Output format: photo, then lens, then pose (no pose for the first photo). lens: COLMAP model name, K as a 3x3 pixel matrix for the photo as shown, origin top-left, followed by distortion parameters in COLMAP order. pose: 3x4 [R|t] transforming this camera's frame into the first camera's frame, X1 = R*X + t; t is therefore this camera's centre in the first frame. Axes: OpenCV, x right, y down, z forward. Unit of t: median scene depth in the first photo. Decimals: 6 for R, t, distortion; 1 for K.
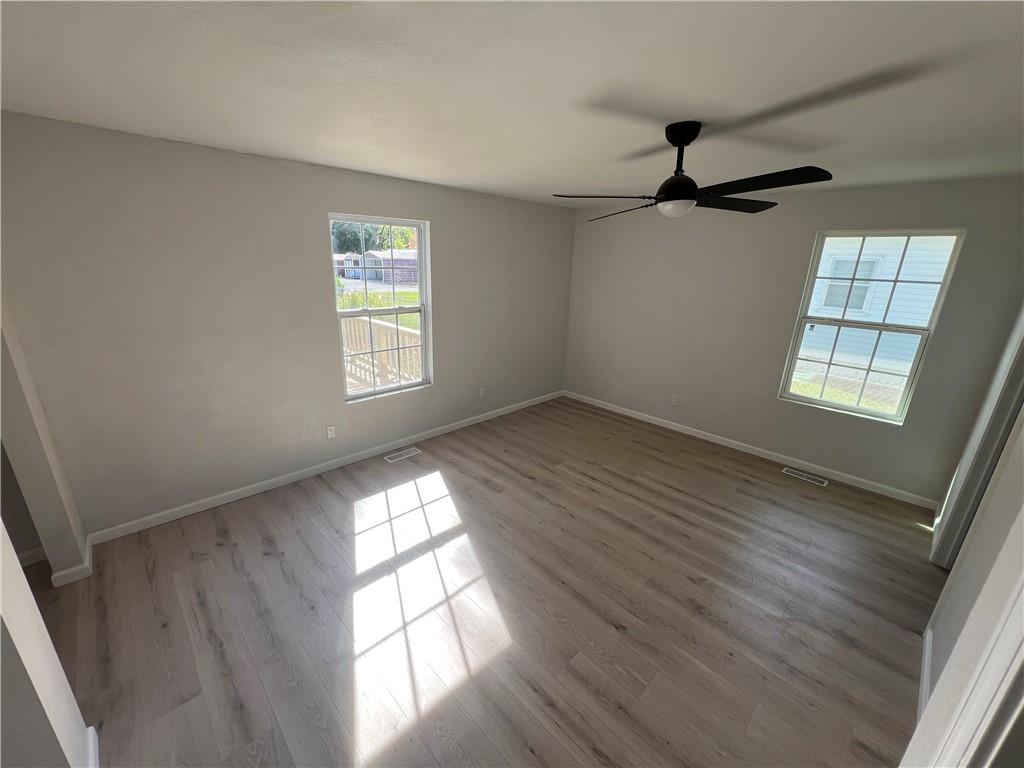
lens RADIAL K [[411.4, 0, 512.5], [0, 411.4, 386.8], [0, 0, 1]] dist [-0.000106, 0.000152]
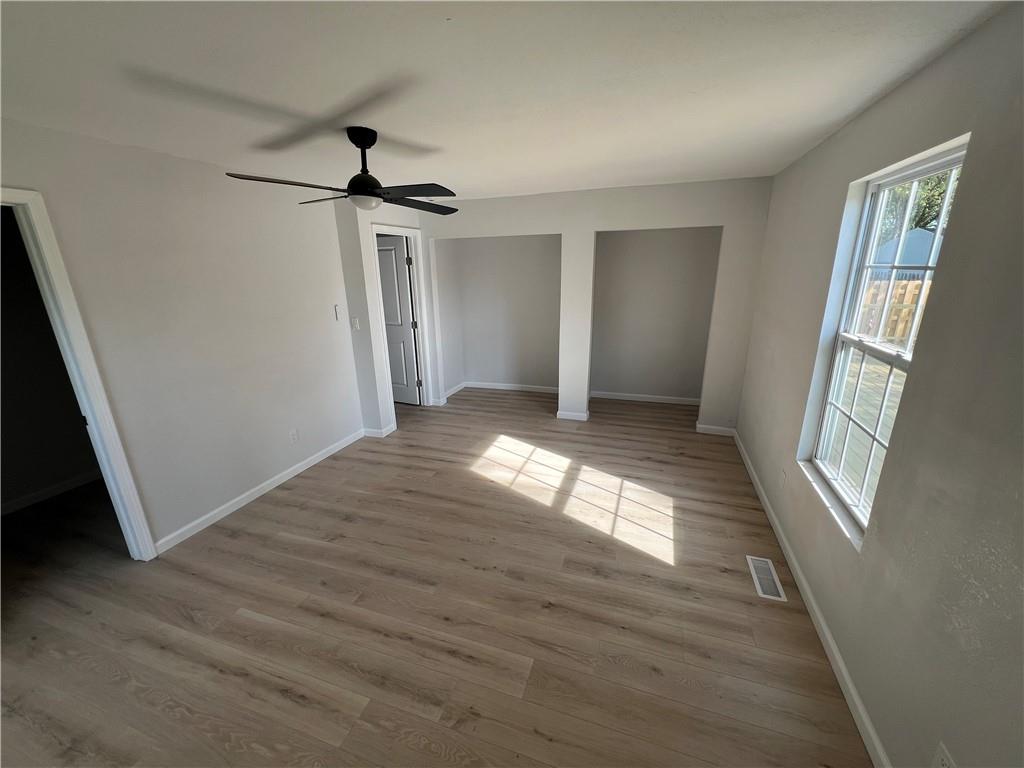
lens RADIAL K [[411.4, 0, 514.1], [0, 411.4, 383.4], [0, 0, 1]] dist [-0.000106, 0.000152]
pose [[-0.891235, 0.111427, -0.439640, 0.384545], [-0.146673, 0.846450, 0.511868, -0.429365], [0.429169, 0.520679, -0.738043, 1.492248]]
